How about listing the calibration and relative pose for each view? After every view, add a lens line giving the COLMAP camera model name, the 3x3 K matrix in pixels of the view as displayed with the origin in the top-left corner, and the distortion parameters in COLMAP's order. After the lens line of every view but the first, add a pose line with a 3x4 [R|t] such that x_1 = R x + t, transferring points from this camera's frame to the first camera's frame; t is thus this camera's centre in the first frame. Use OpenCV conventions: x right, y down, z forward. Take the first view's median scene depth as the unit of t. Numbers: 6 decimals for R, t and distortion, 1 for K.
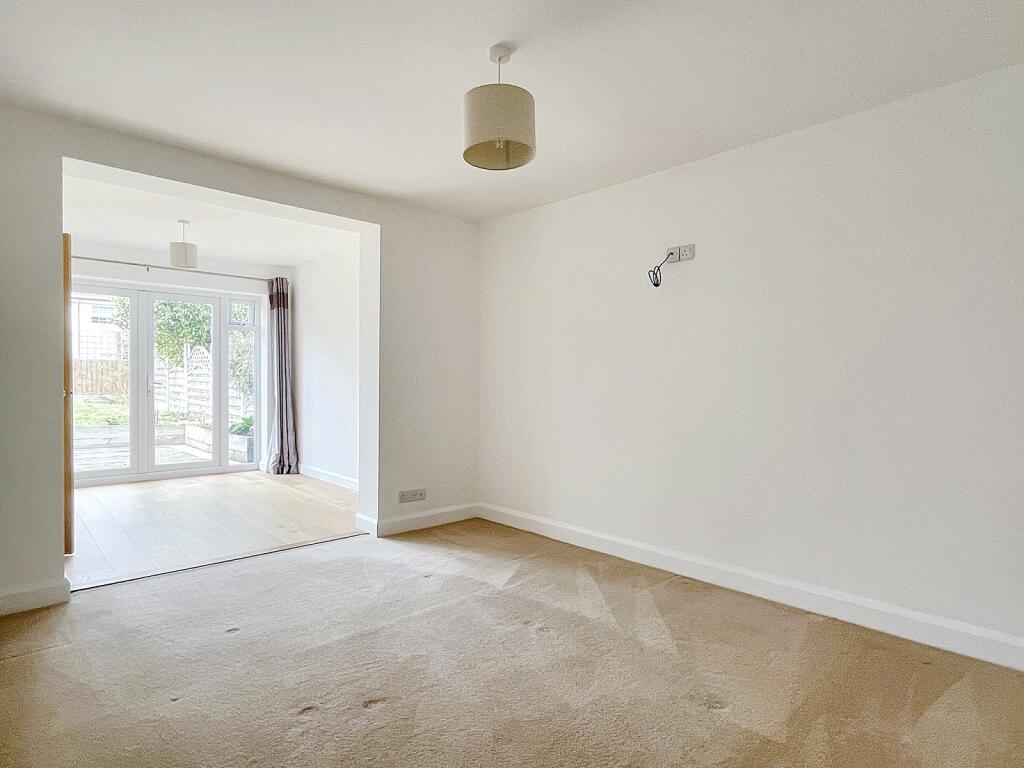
lens RADIAL K [[557.3, 0, 512.0], [0, 557.3, 384.0], [0, 0, 1]] dist [-0.003824, -0.000868]
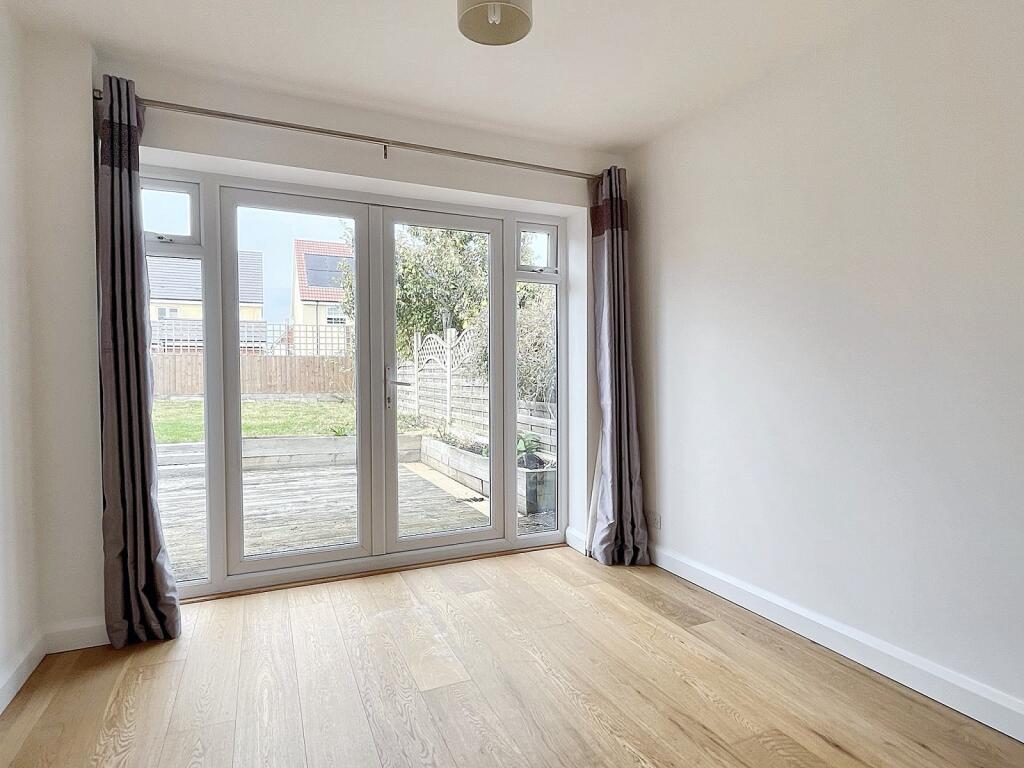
lens RADIAL K [[557.3, 0, 512.0], [0, 557.3, 384.0], [0, 0, 1]] dist [-0.003824, -0.000868]
pose [[0.944794, -0.003329, -0.327649, -0.329268], [0.006269, 0.999949, 0.007917, -0.003605], [0.327606, -0.009534, 0.944766, 0.482657]]
